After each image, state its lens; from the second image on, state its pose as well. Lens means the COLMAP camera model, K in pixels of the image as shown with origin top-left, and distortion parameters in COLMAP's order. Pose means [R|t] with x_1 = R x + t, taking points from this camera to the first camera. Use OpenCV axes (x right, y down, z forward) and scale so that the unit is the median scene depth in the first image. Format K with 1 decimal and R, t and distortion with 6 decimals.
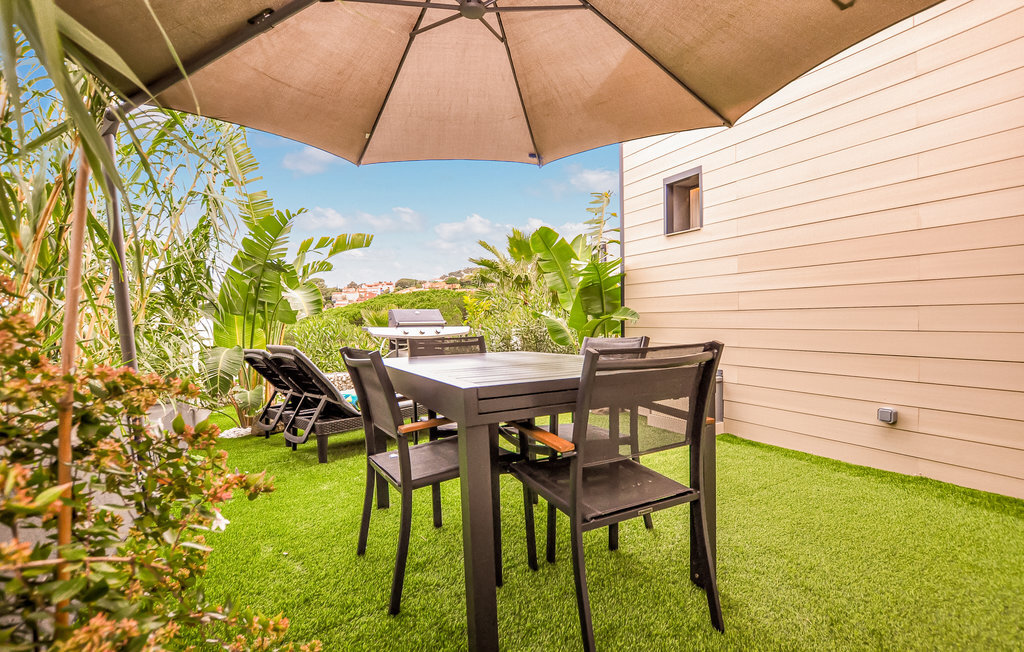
lens RADIAL K [[454.7, 0, 510.8], [0, 454.7, 331.4], [0, 0, 1]] dist [-0.019861, -0.000101]
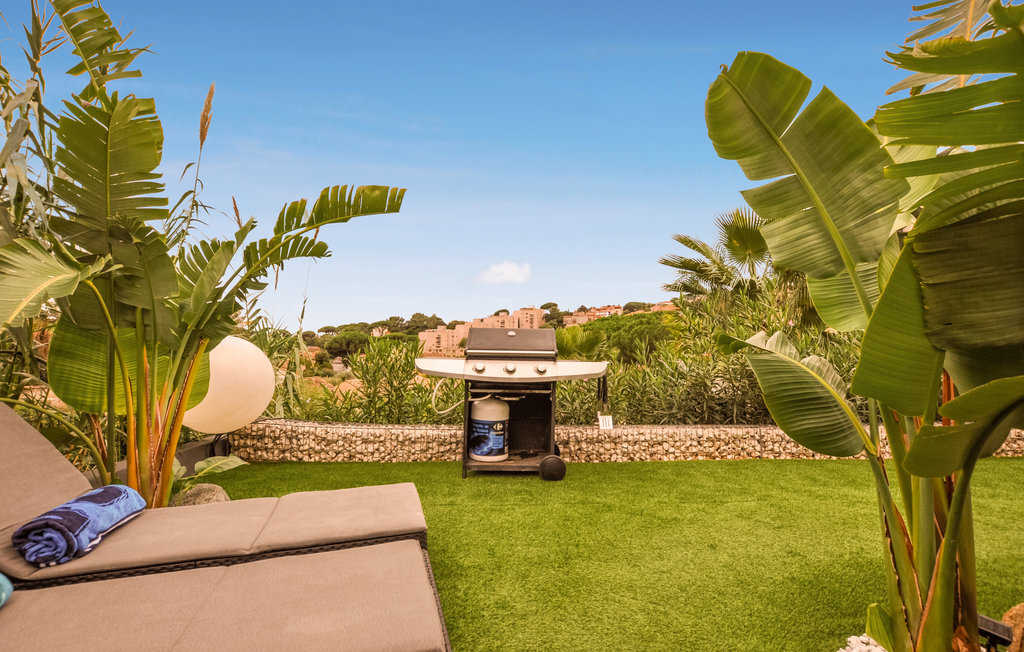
lens RADIAL K [[454.7, 0, 510.8], [0, 454.7, 331.4], [0, 0, 1]] dist [-0.019861, -0.000101]
pose [[0.883616, 0.010890, -0.468086, 0.065378], [-0.035493, 0.998411, -0.043773, -0.023921], [0.466866, 0.055292, 0.882598, 0.600988]]
